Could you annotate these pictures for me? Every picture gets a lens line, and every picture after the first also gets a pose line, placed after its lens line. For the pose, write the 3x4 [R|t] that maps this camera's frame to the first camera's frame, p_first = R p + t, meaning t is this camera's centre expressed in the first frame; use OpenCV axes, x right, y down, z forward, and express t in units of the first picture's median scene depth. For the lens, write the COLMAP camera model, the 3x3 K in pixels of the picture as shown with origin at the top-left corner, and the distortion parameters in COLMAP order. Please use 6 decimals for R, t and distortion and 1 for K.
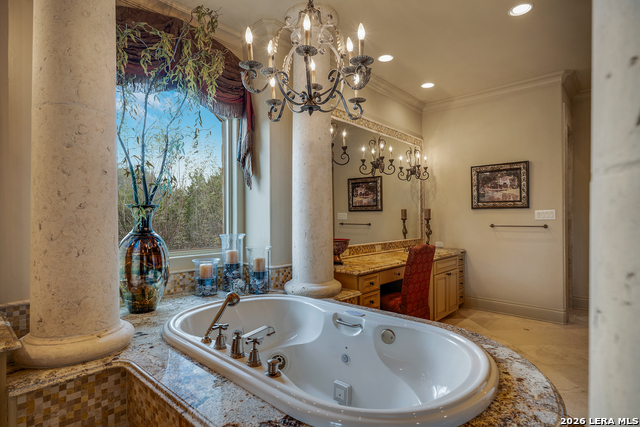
lens RADIAL K [[323.2, 0, 318.1], [0, 323.2, 216.2], [0, 0, 1]] dist [0.003912, 0.001424]
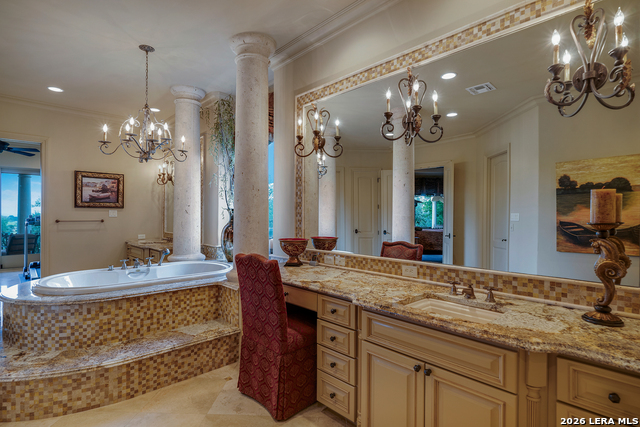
lens RADIAL K [[323.2, 0, 325.0], [0, 323.2, 215.0], [0, 0, 1]] dist [0.003912, 0.001424]
pose [[-0.050966, -0.001335, -0.998700, 0.695125], [-0.004789, 0.999988, -0.001092, 0.001747], [0.998689, 0.004727, -0.050972, 0.808097]]
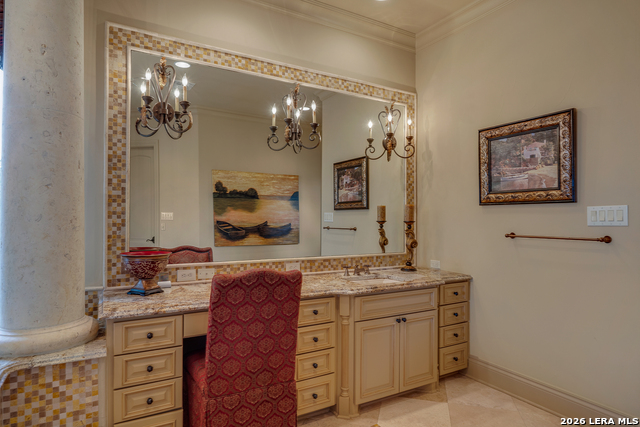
lens RADIAL K [[369.2, 0, 322.4], [0, 369.2, 216.9], [0, 0, 1]] dist [0.000900, -0.002105]
pose [[0.955639, 0.007002, -0.294456, 0.410931], [-0.007387, 0.999973, -0.000194, 0.000654], [0.294447, 0.002361, 0.955665, 0.310586]]
